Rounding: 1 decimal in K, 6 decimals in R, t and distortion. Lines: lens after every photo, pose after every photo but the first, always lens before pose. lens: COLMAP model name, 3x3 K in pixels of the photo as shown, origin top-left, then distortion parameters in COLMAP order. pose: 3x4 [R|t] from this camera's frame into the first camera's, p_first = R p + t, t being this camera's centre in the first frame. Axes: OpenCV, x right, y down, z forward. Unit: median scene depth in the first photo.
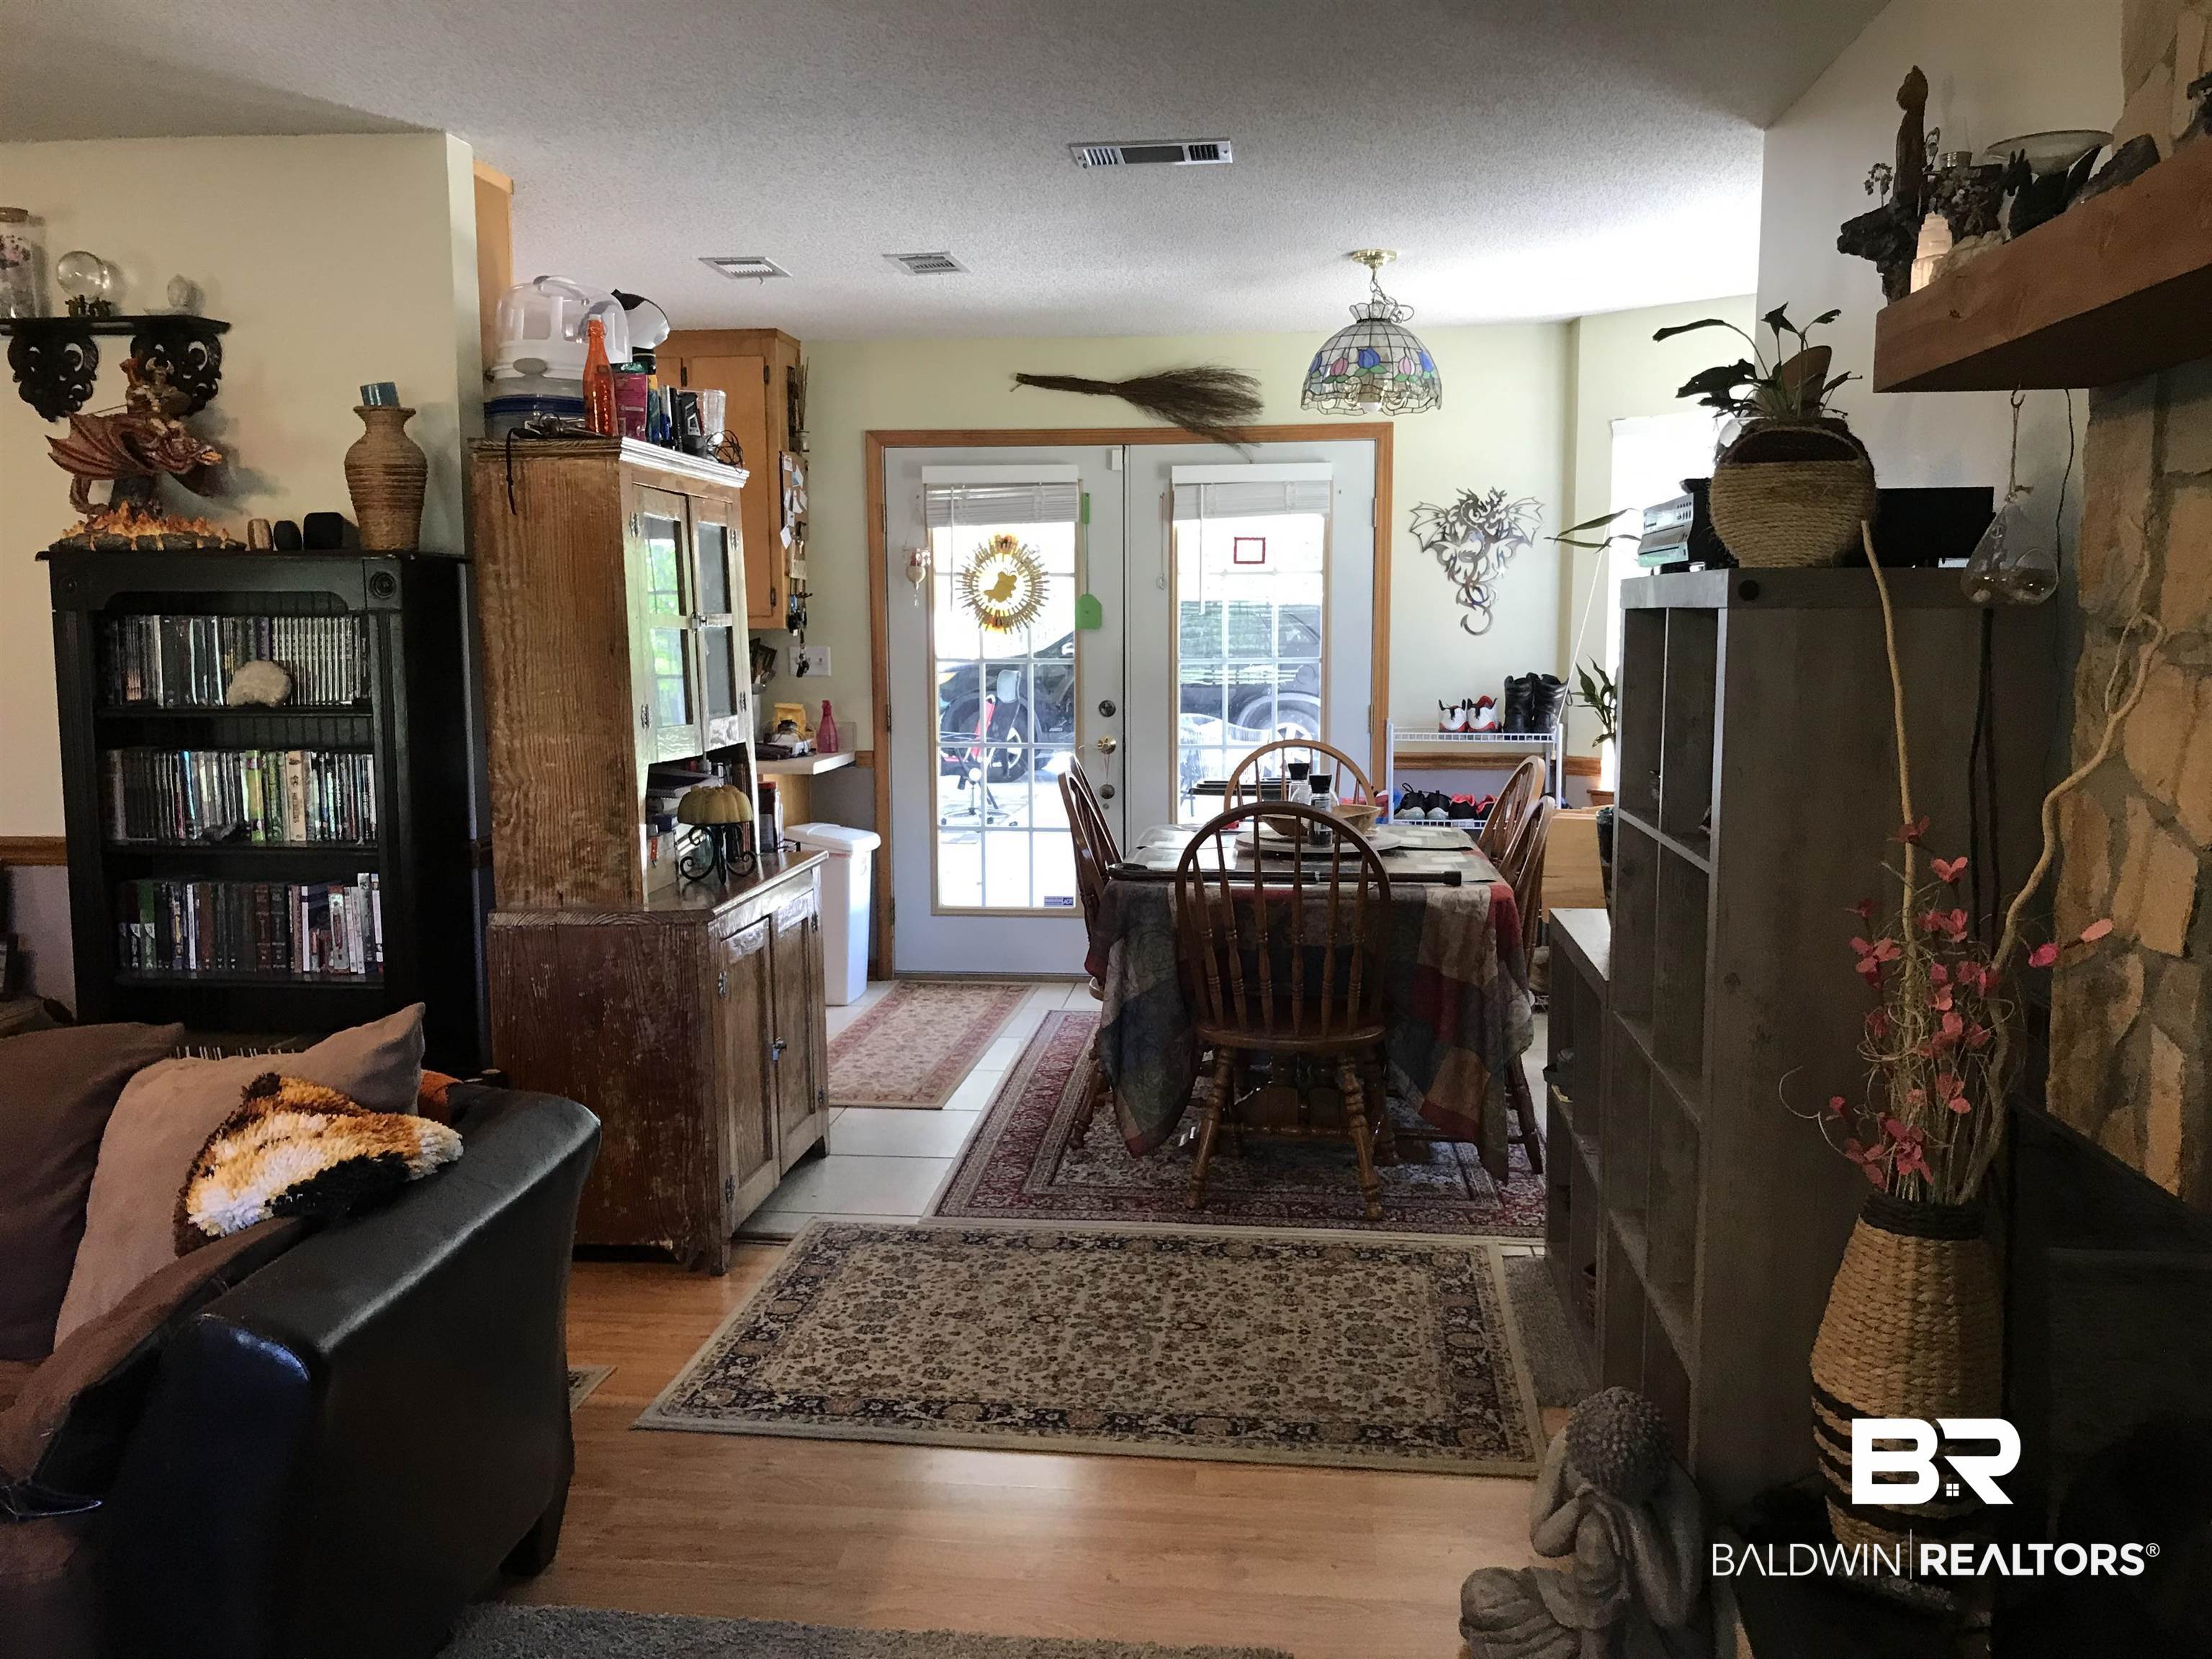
lens RADIAL K [[1802.5, 0, 1100.7], [0, 1802.5, 840.0], [0, 0, 1]] dist [0.057123, -0.087688]
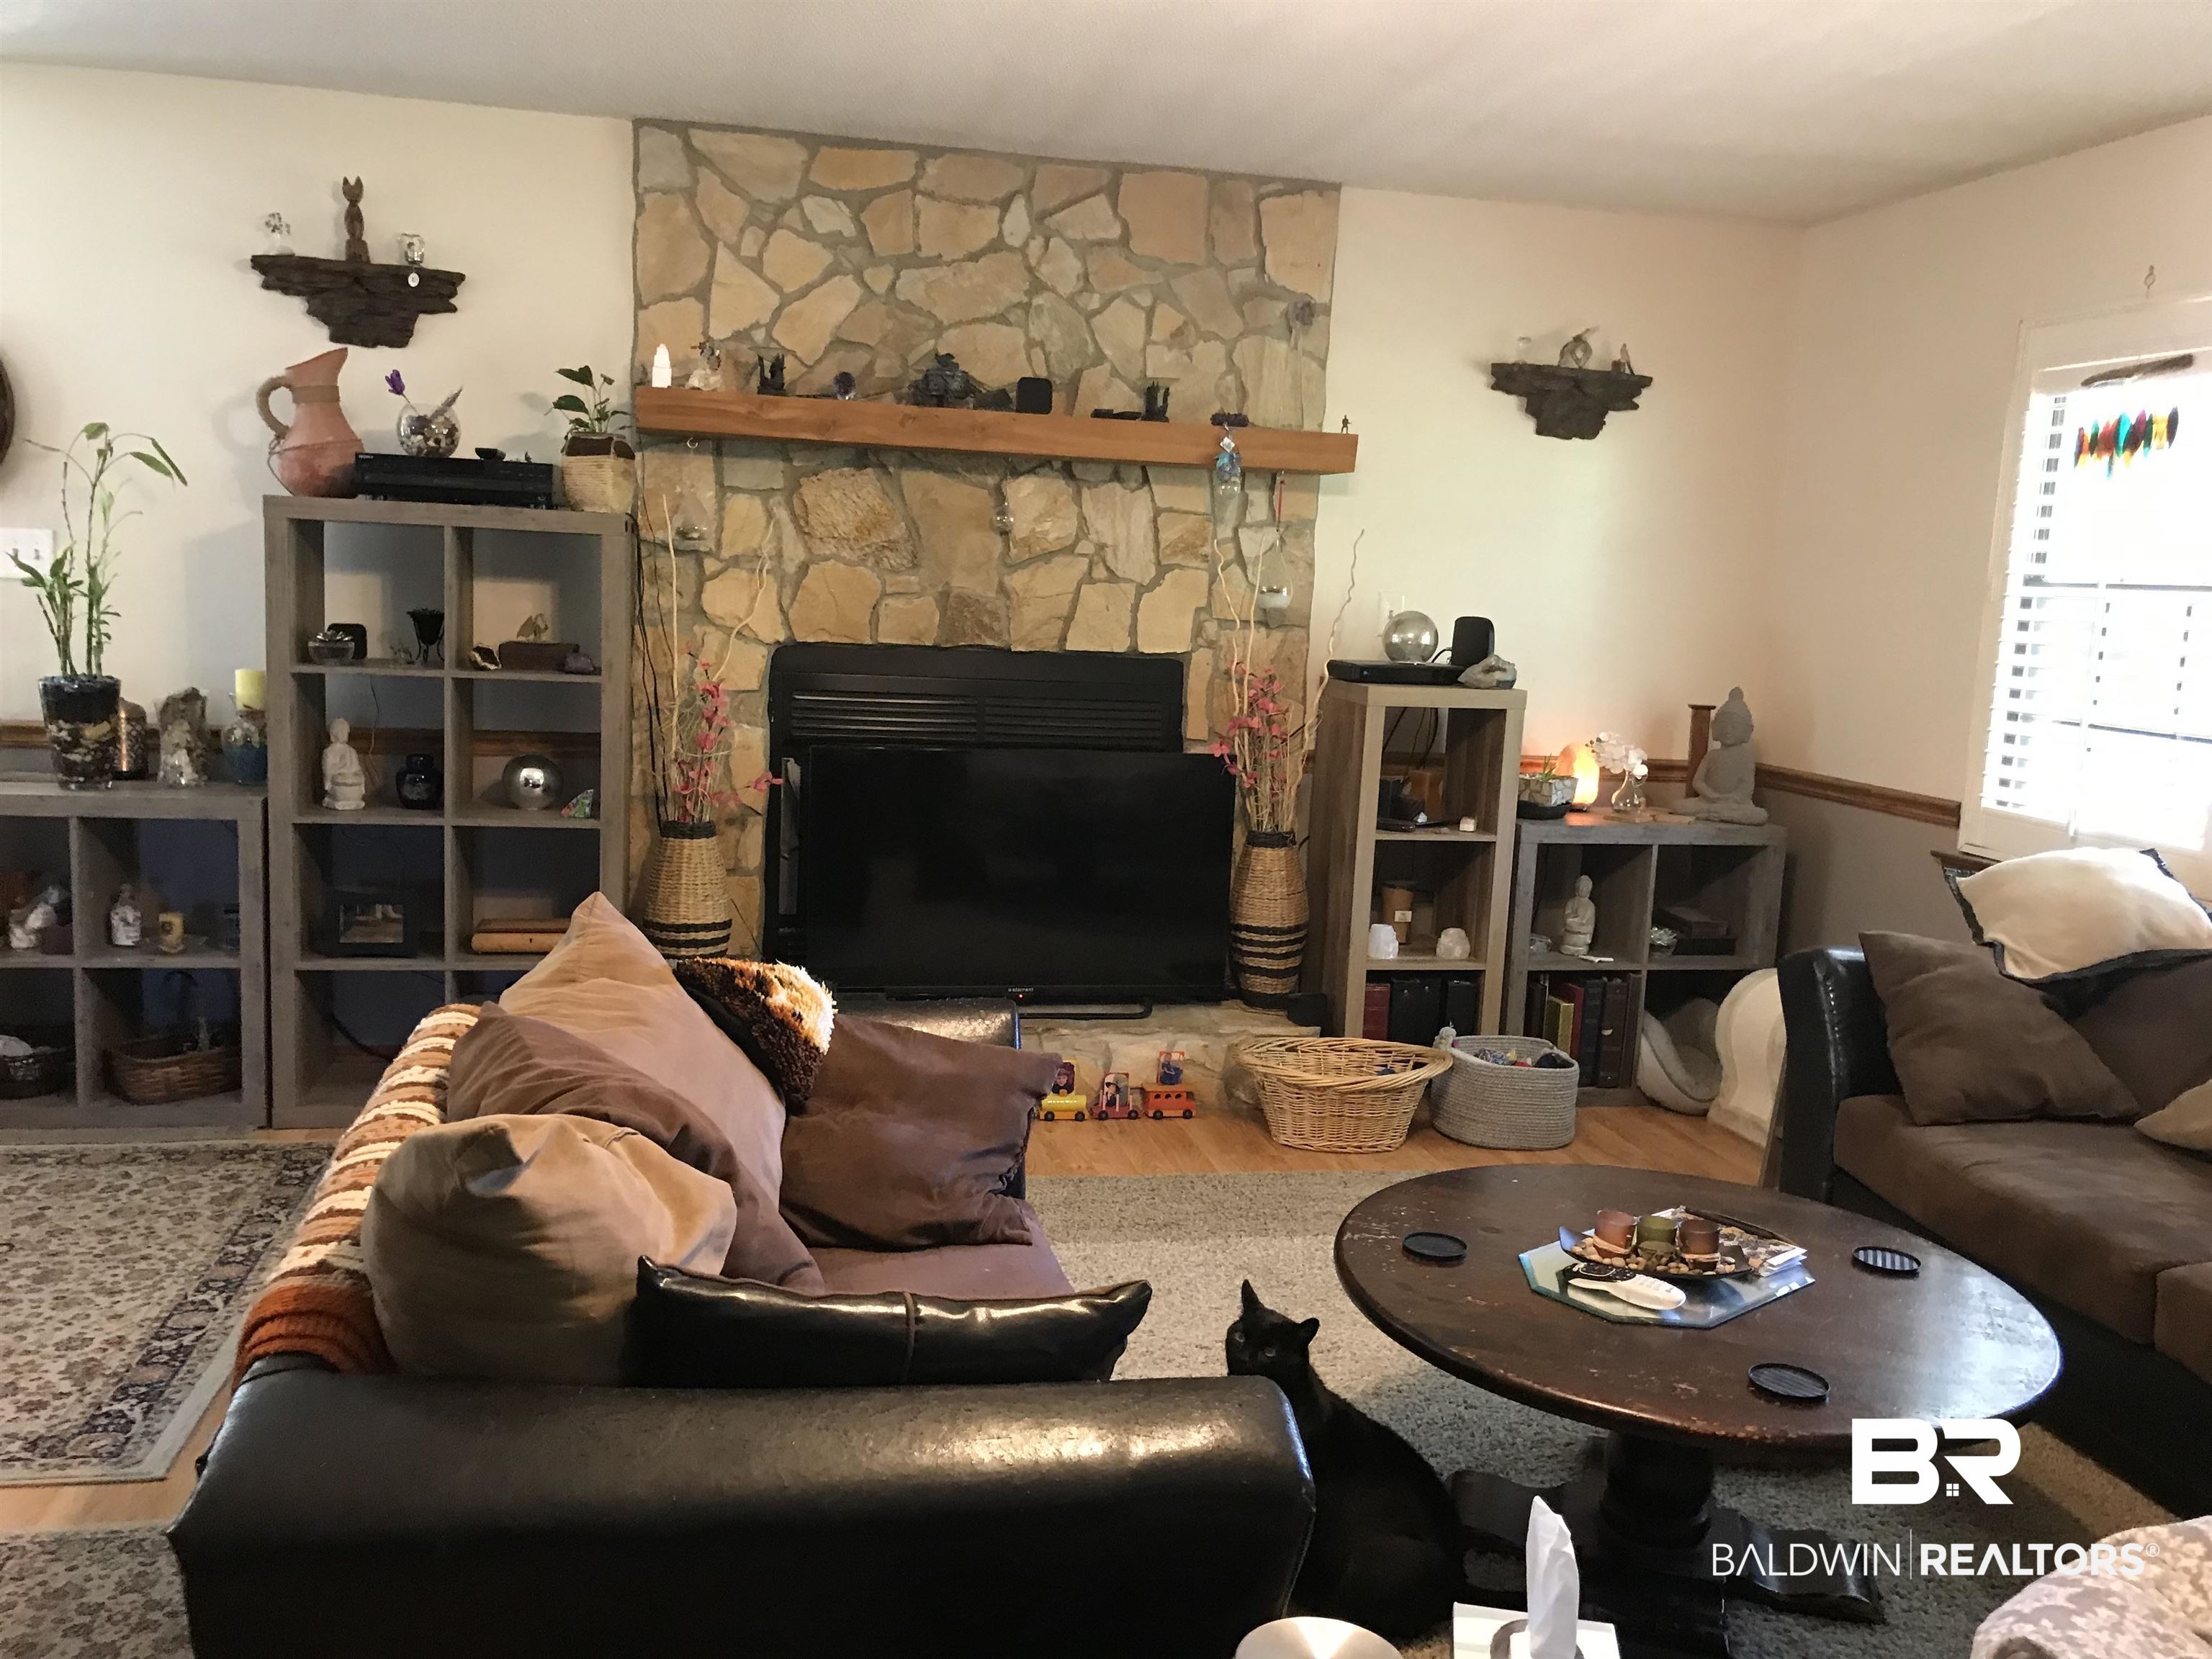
lens RADIAL K [[1766.7, 0, 1066.8], [0, 1766.7, 835.0], [0, 0, 1]] dist [0.122702, -0.251451]
pose [[-0.296611, -0.144640, 0.943982, -0.916747], [0.073026, 0.982135, 0.173431, -0.064560], [-0.952202, 0.120377, -0.280749, 0.658175]]
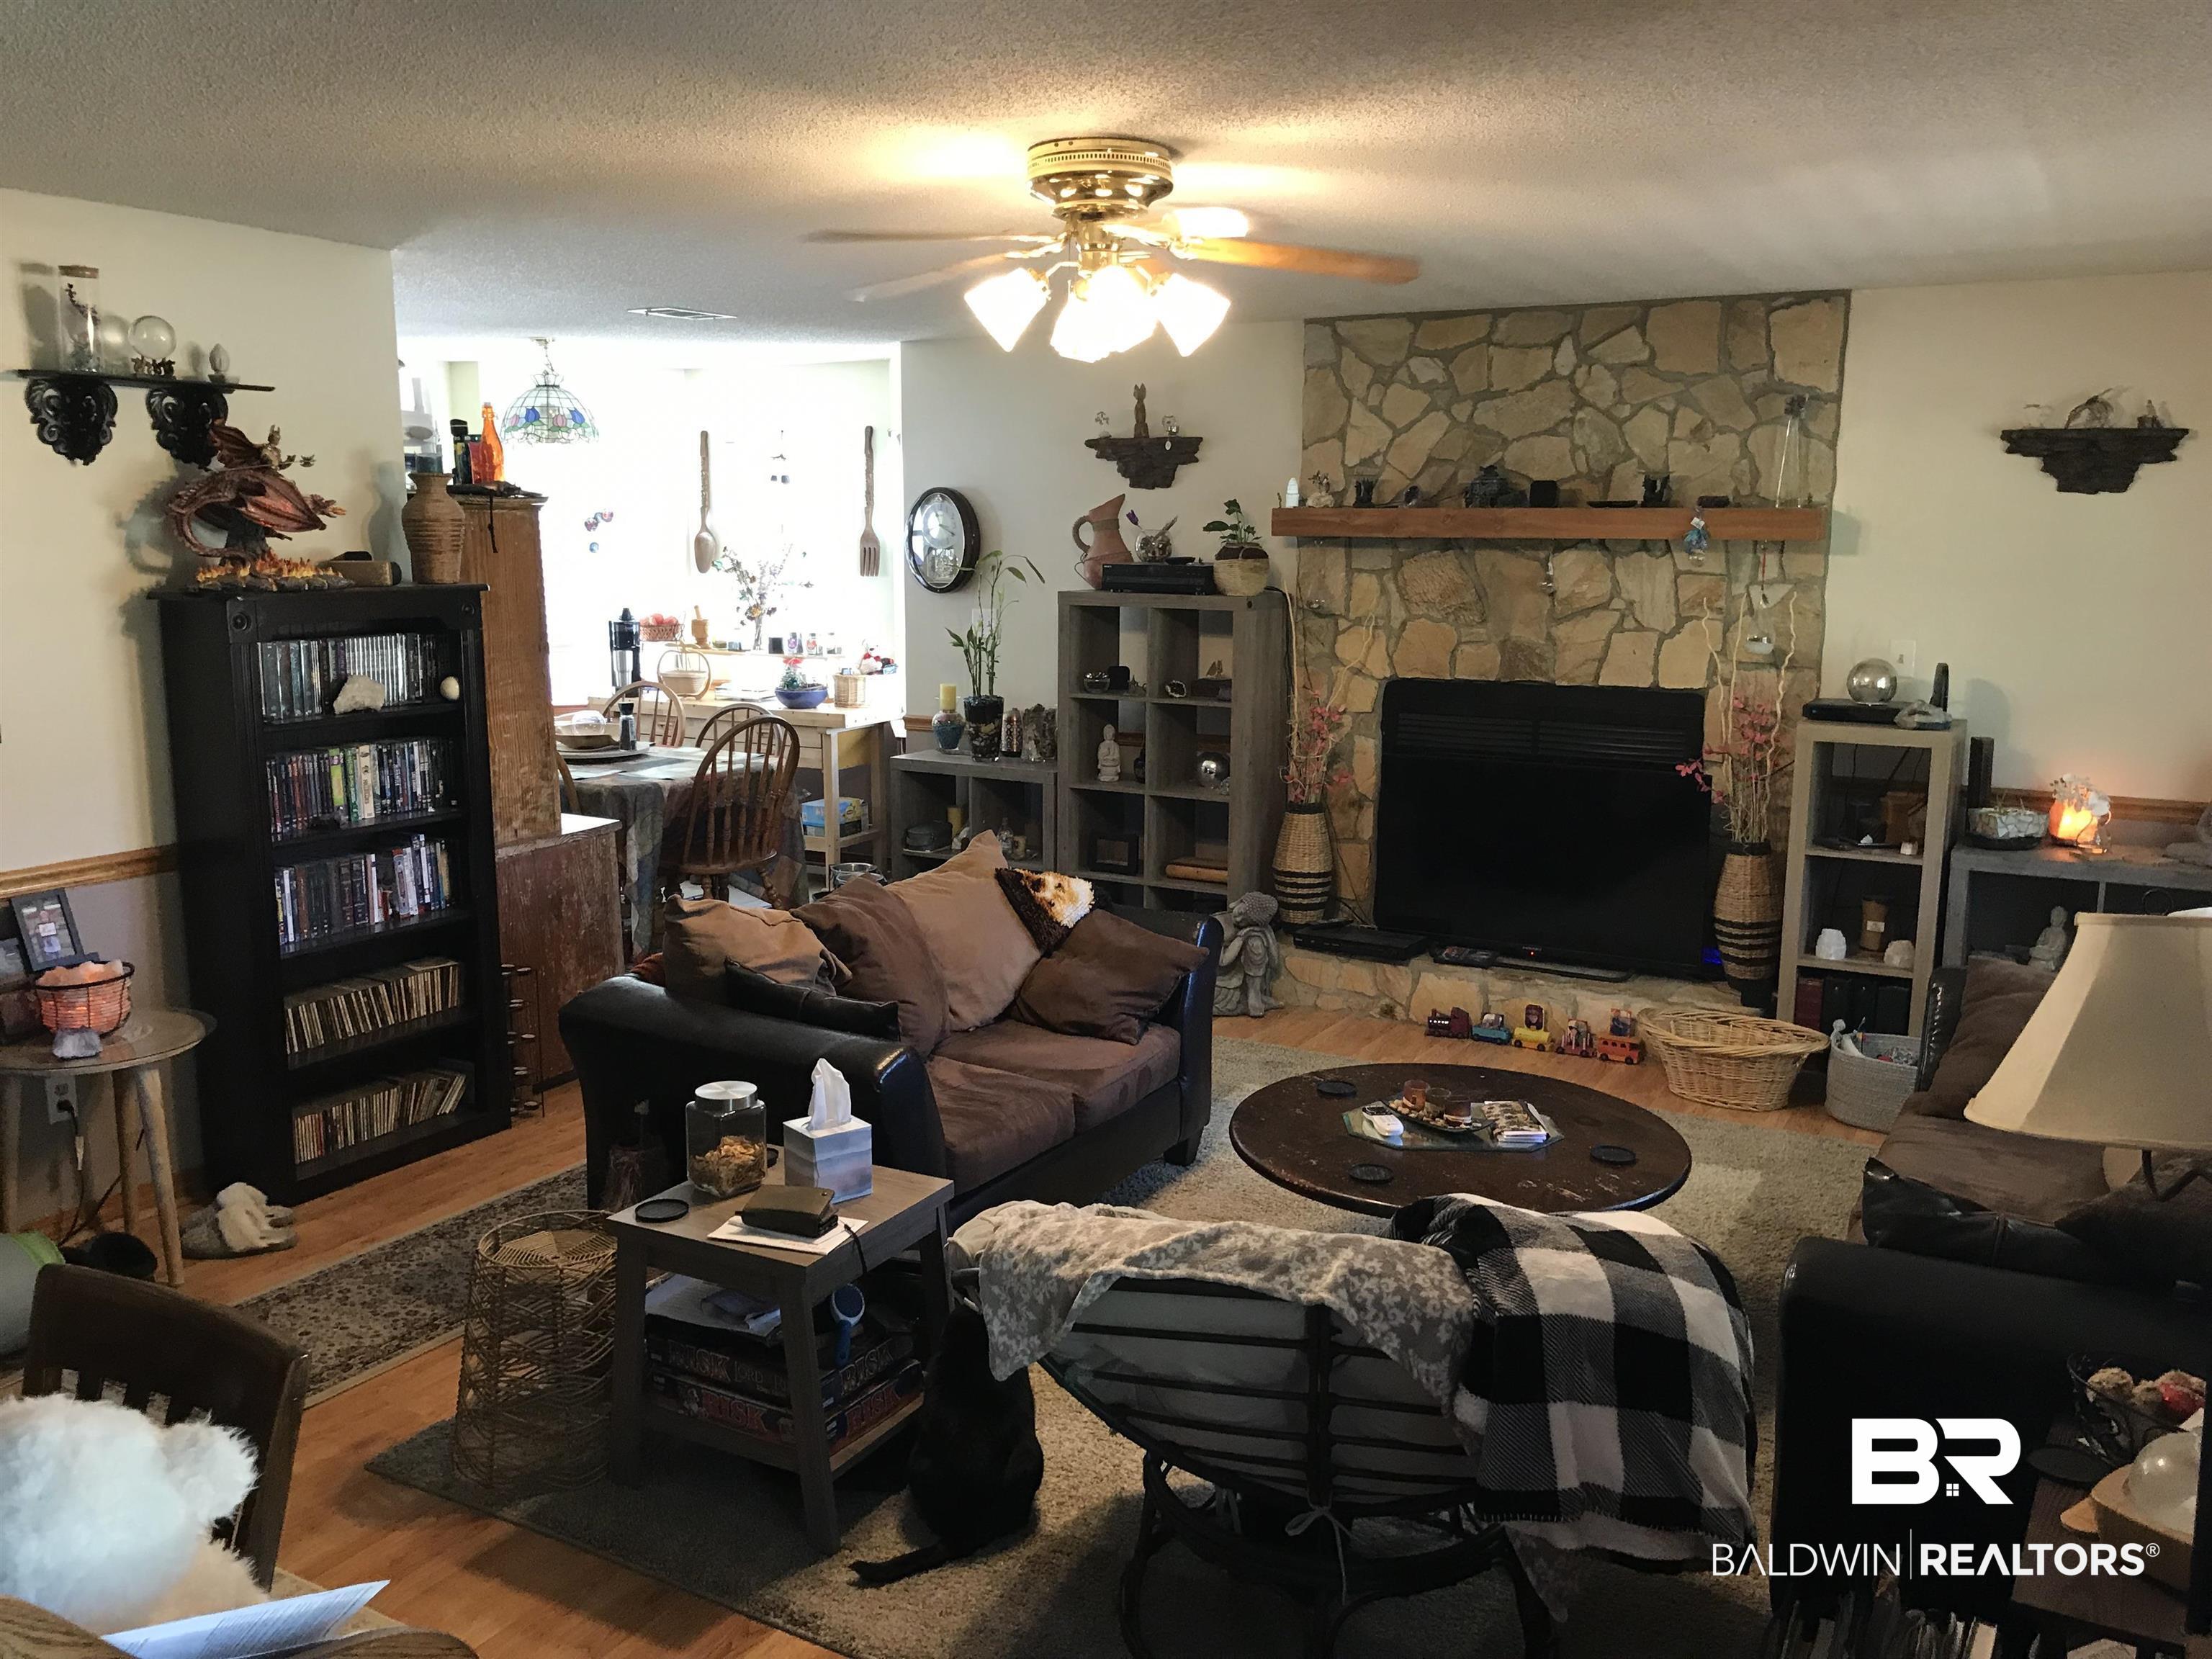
lens RADIAL K [[1802.5, 0, 1100.7], [0, 1802.5, 840.0], [0, 0, 1]] dist [0.057123, -0.087688]
pose [[0.405744, -0.155951, 0.900584, -1.366145], [0.104856, 0.986772, 0.123635, -0.085983], [-0.907952, 0.044268, 0.416730, 0.030836]]
